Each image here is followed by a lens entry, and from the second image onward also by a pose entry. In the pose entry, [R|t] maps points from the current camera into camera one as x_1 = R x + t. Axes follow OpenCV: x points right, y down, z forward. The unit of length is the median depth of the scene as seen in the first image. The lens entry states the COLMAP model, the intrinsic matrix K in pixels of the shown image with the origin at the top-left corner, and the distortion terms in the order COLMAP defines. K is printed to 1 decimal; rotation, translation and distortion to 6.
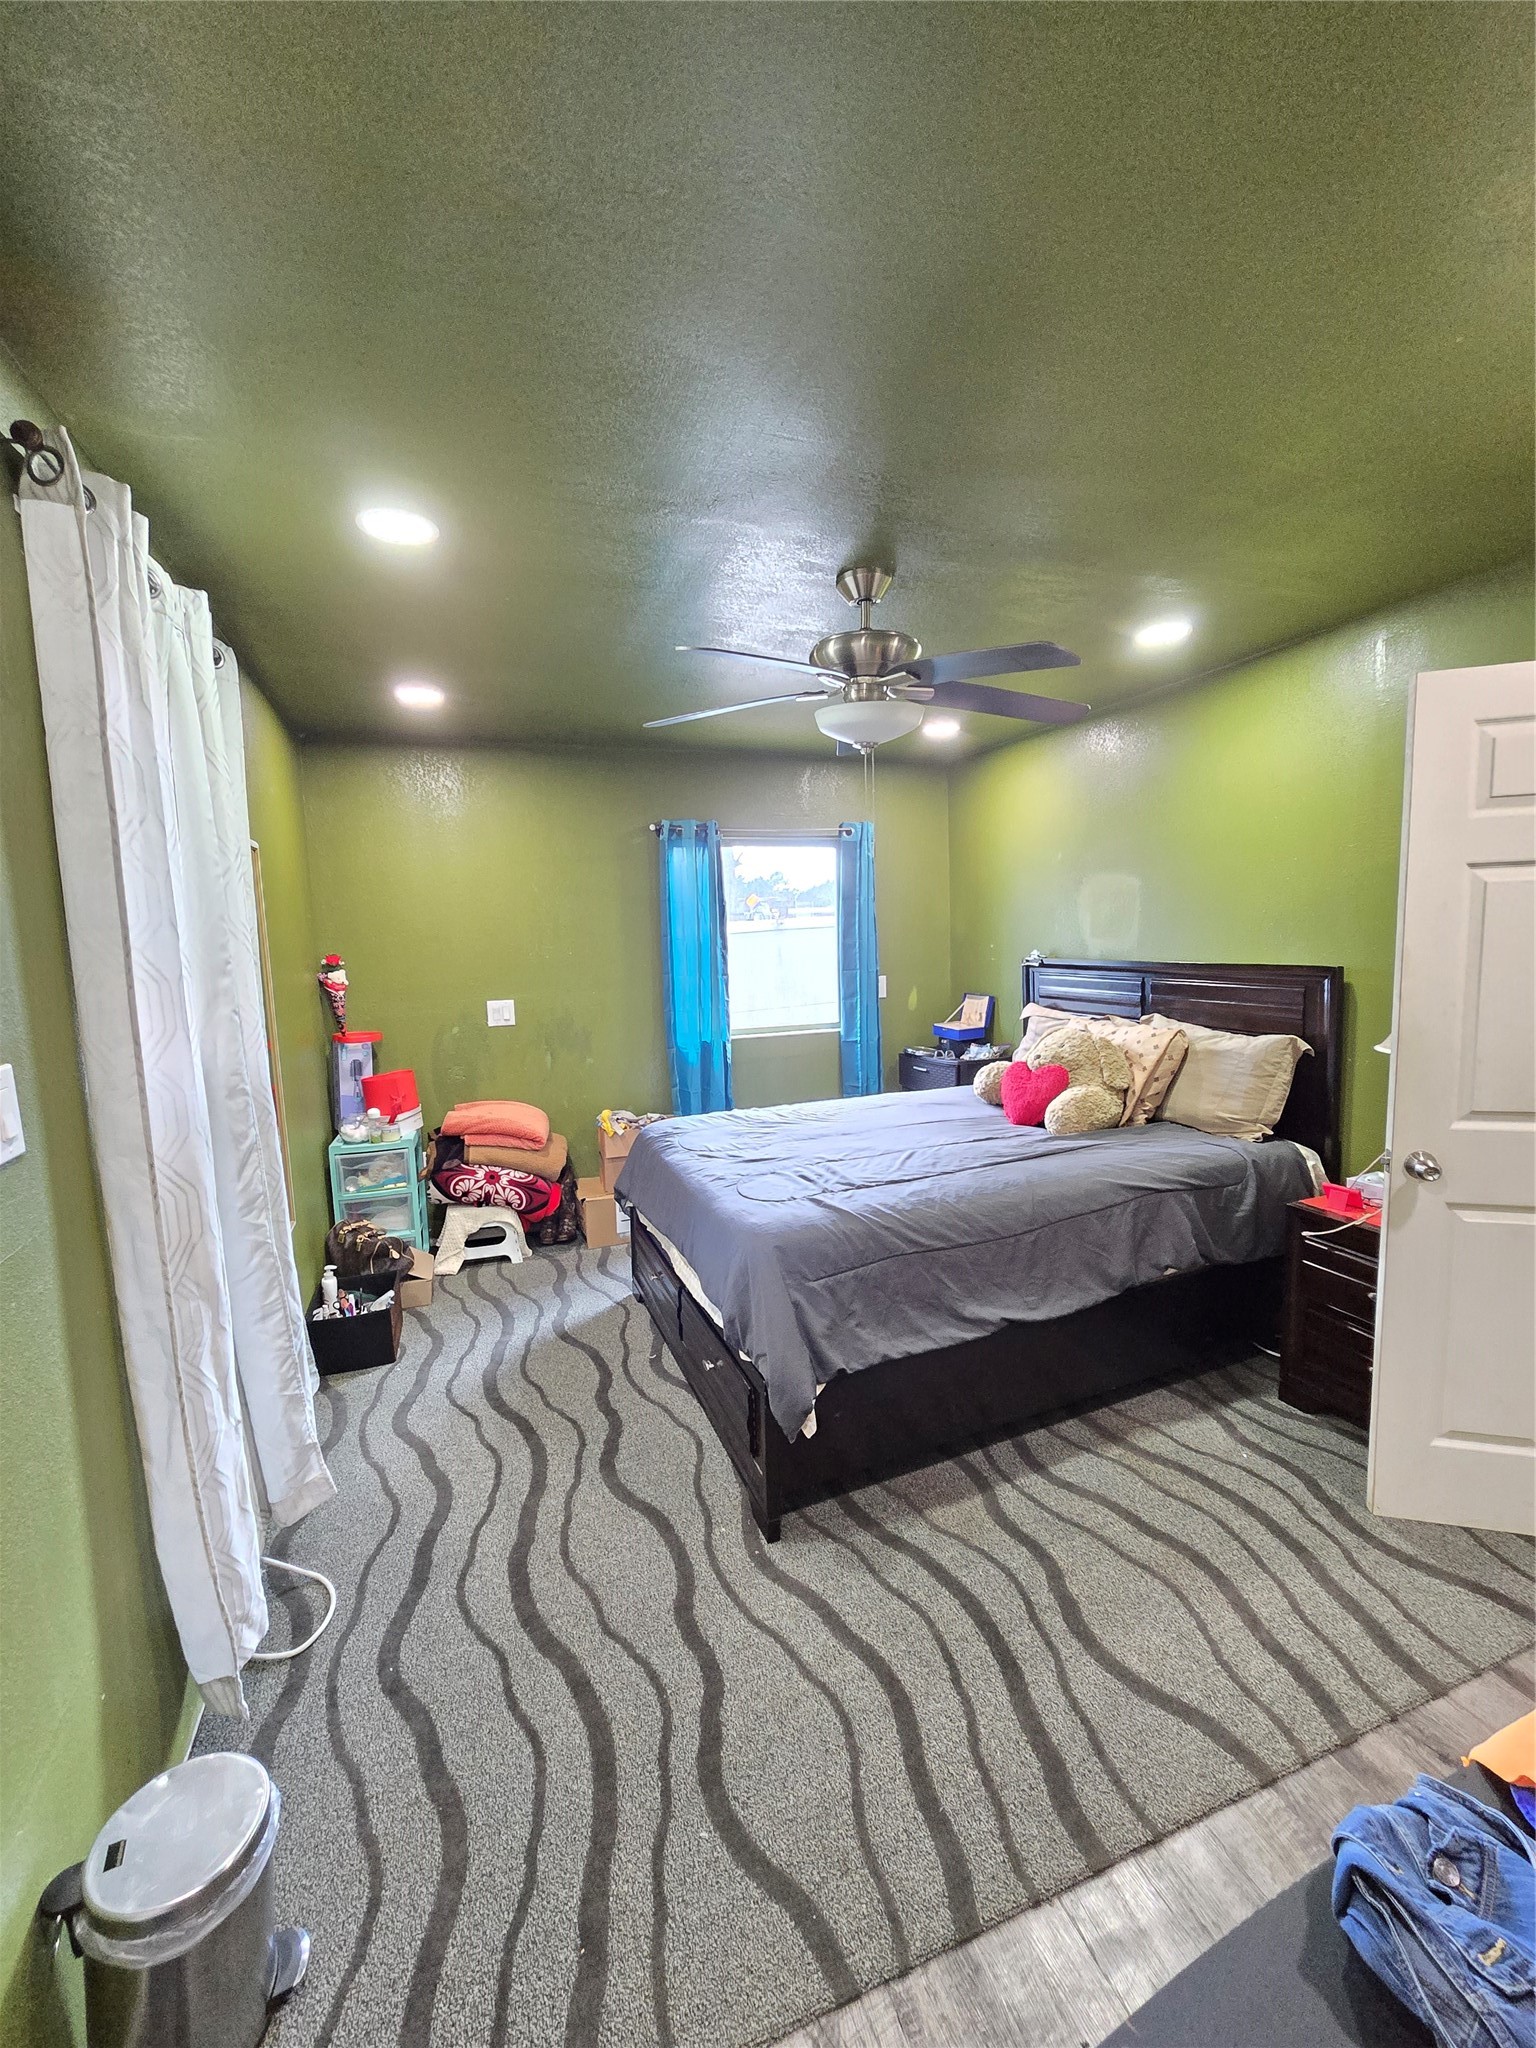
lens RADIAL K [[830.3, 0, 767.7], [0, 830.3, 1010.9], [0, 0, 1]] dist [-0.000868, 0.002943]
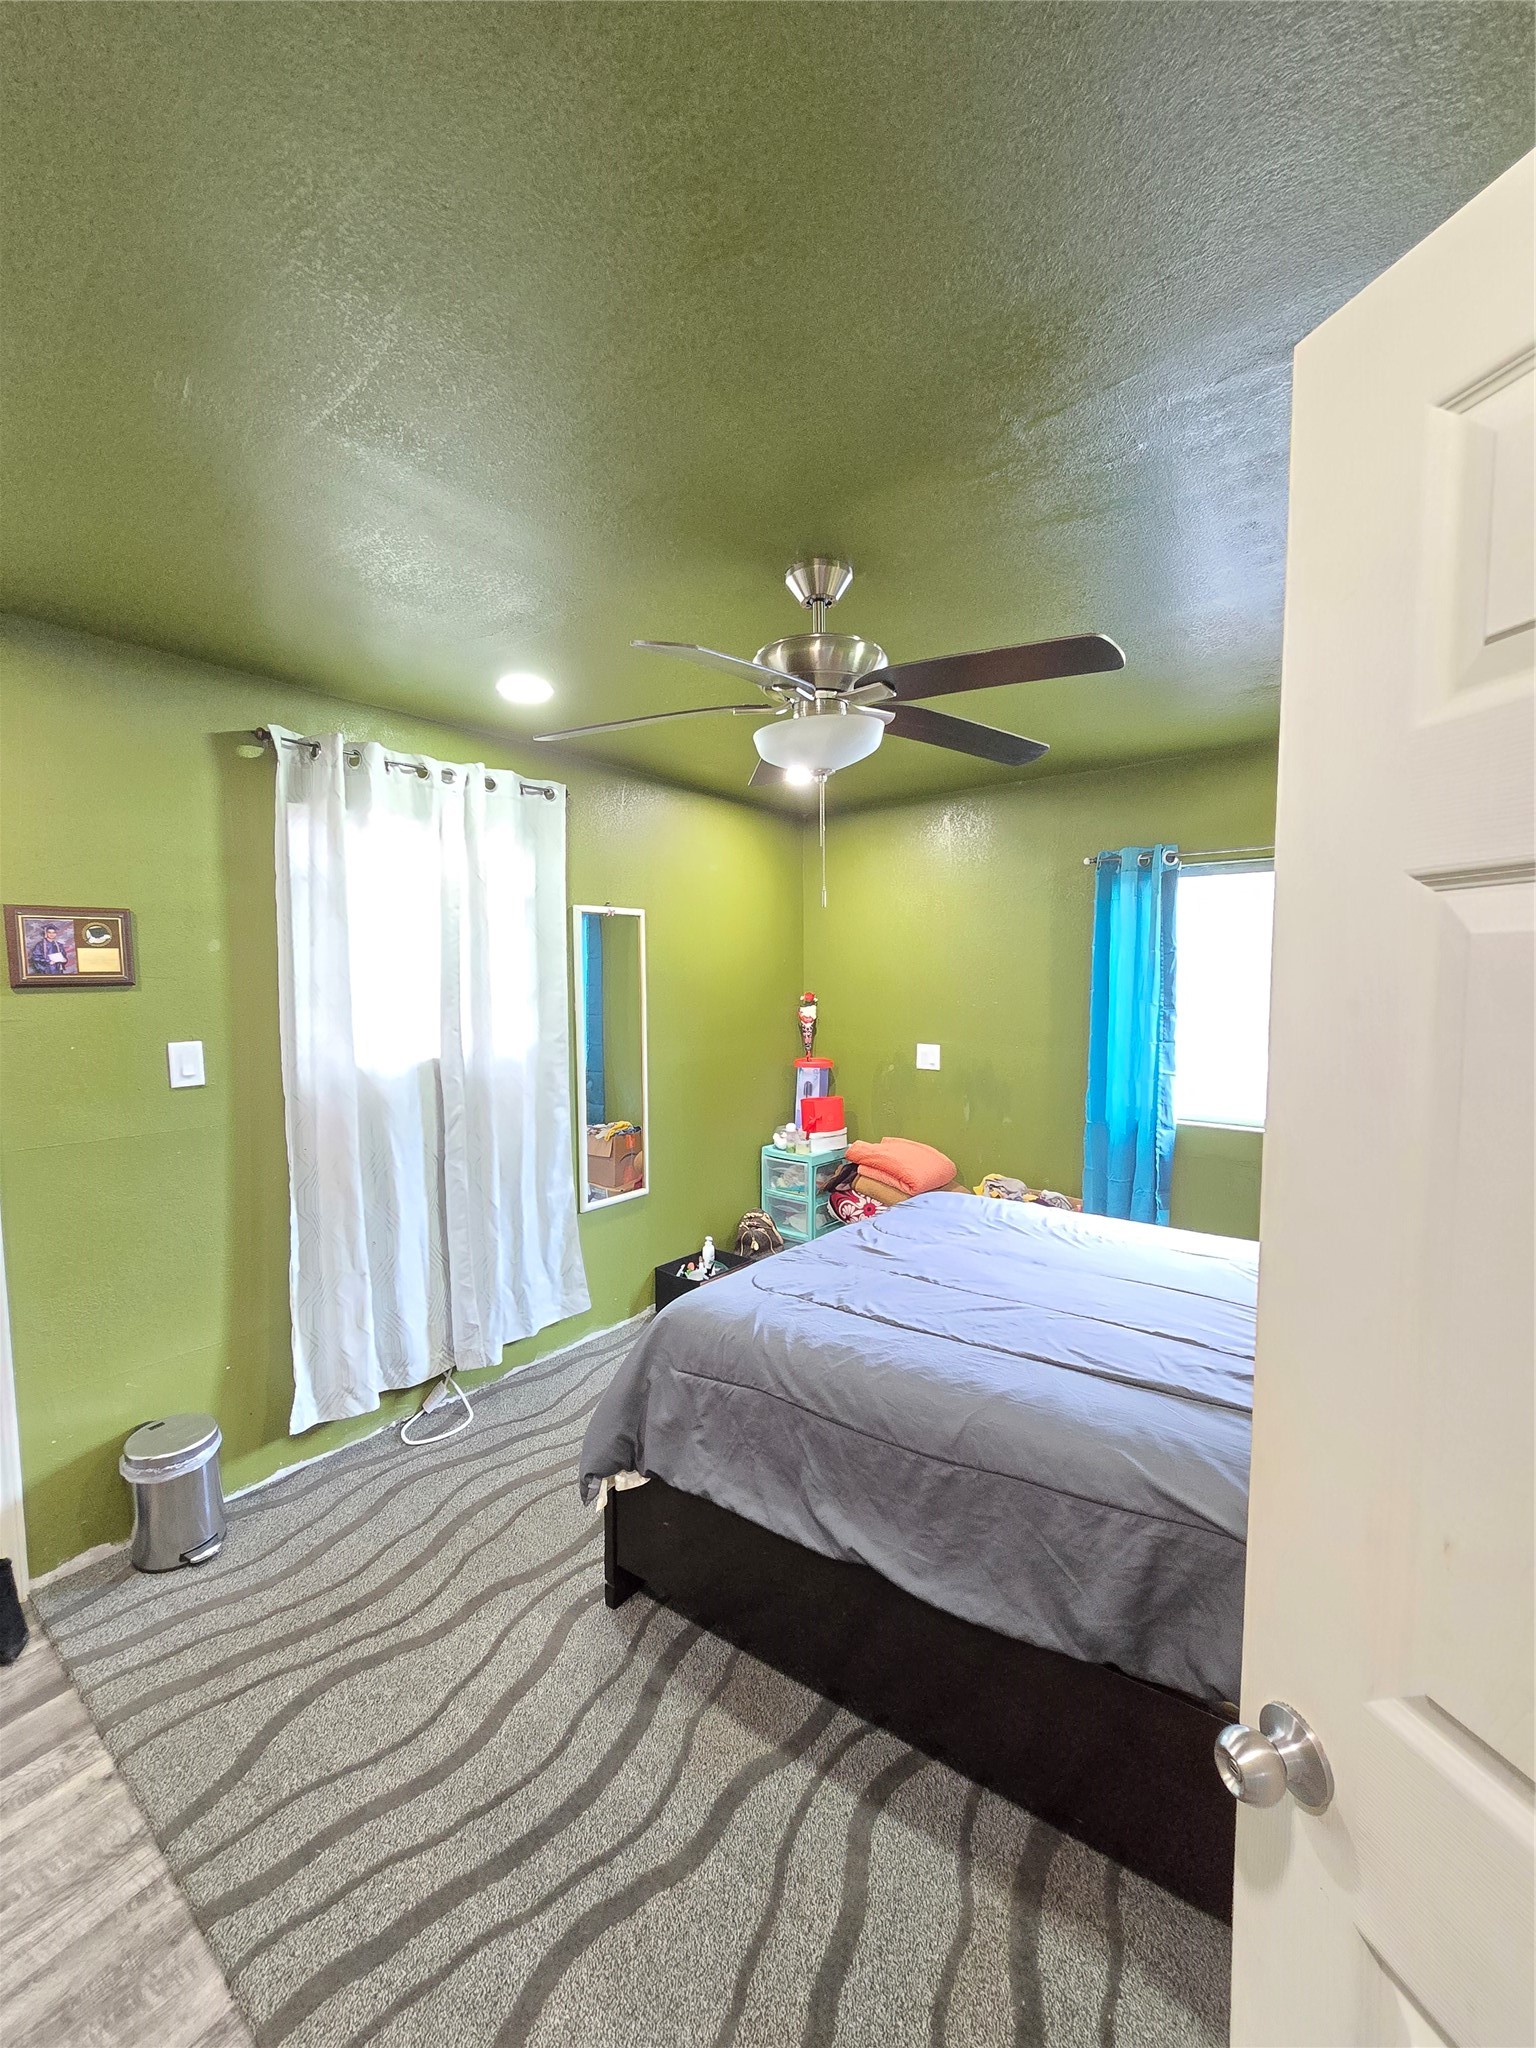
lens RADIAL K [[830.3, 0, 771.5], [0, 830.3, 1033.6], [0, 0, 1]] dist [-0.000868, 0.002943]
pose [[0.535606, 0.086199, -0.840057, 0.848884], [-0.096956, 0.994475, 0.040227, -0.095214], [0.838884, 0.059903, 0.541004, 0.559968]]
